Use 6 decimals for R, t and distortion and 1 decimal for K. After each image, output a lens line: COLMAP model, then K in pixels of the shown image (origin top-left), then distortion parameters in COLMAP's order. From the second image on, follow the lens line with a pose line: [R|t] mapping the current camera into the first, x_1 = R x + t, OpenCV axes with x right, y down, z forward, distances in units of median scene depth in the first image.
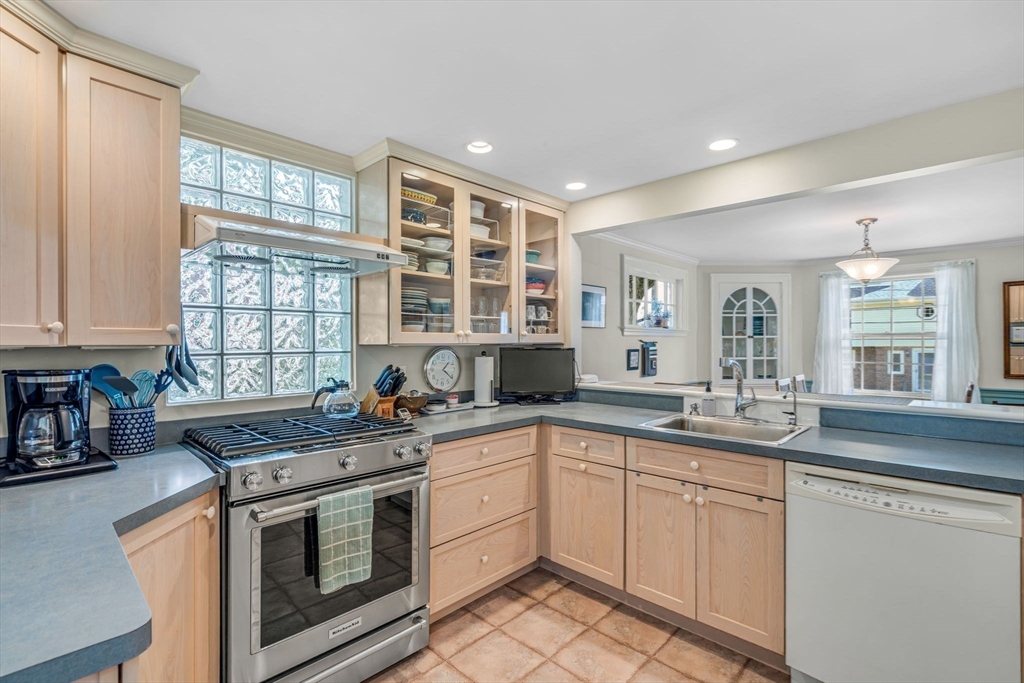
lens RADIAL K [[468.9, 0, 508.6], [0, 468.9, 343.7], [0, 0, 1]] dist [-0.008837, 0.003179]
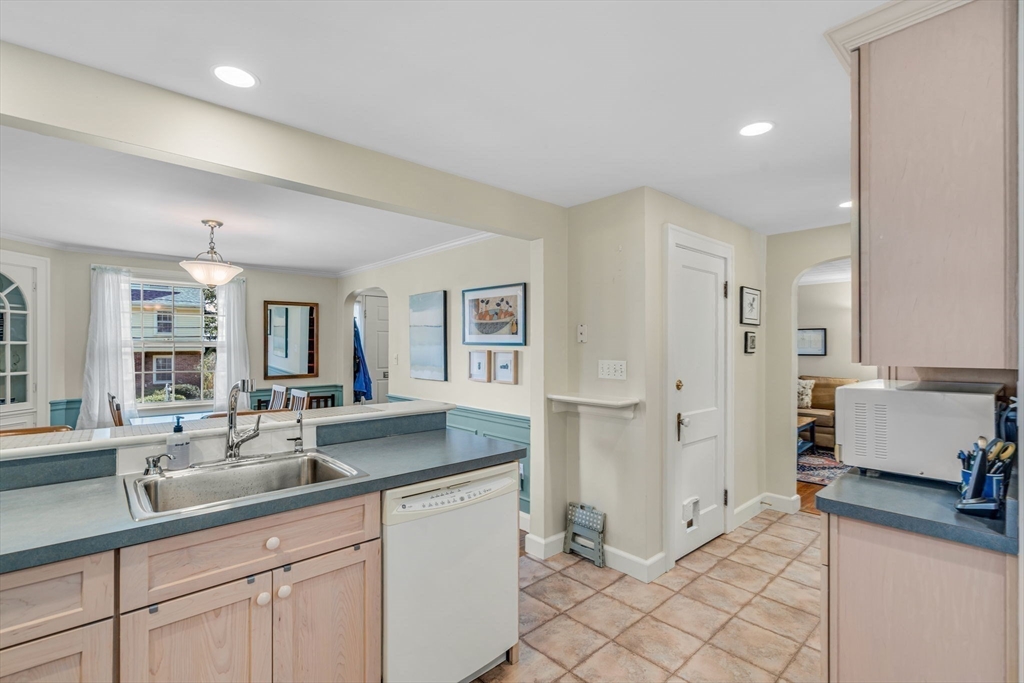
lens RADIAL K [[468.9, 0, 511.8], [0, 468.9, 345.9], [0, 0, 1]] dist [-0.008837, 0.003179]
pose [[0.064518, 0.003566, 0.997910, -0.134808], [0.001128, 0.999993, -0.003647, -0.010200], [-0.997916, 0.001361, 0.064514, 0.335788]]
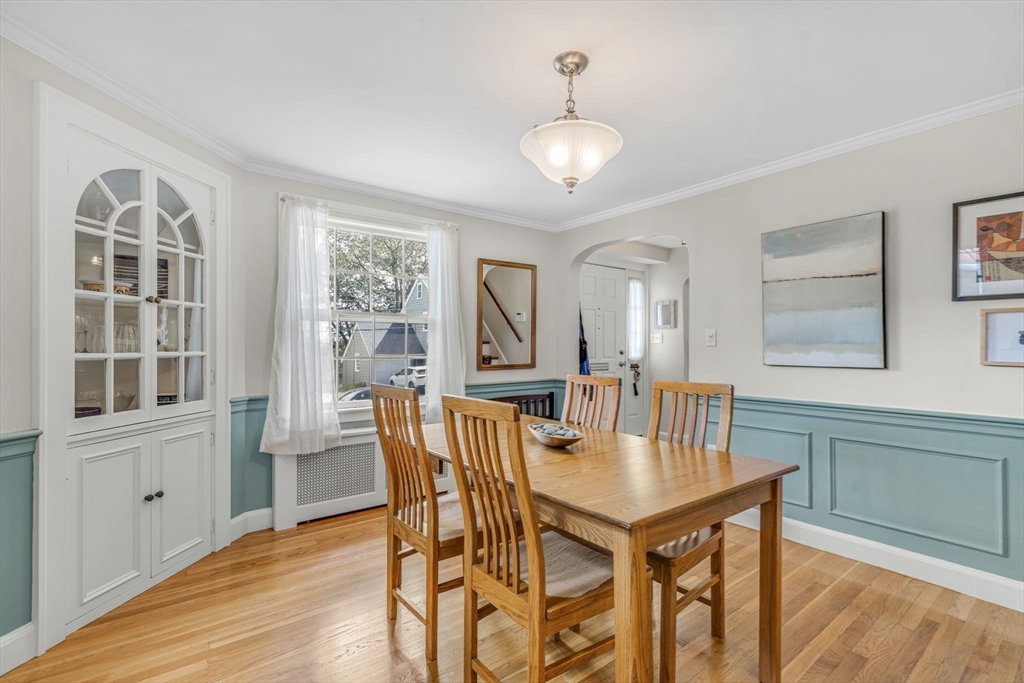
lens RADIAL K [[468.9, 0, 509.9], [0, 468.9, 348.6], [0, 0, 1]] dist [-0.008837, 0.003179]
pose [[0.144452, 0.000610, 0.989512, 0.264236], [0.002735, 0.999996, -0.001016, 0.042130], [-0.989508, 0.002853, 0.144449, 0.993561]]
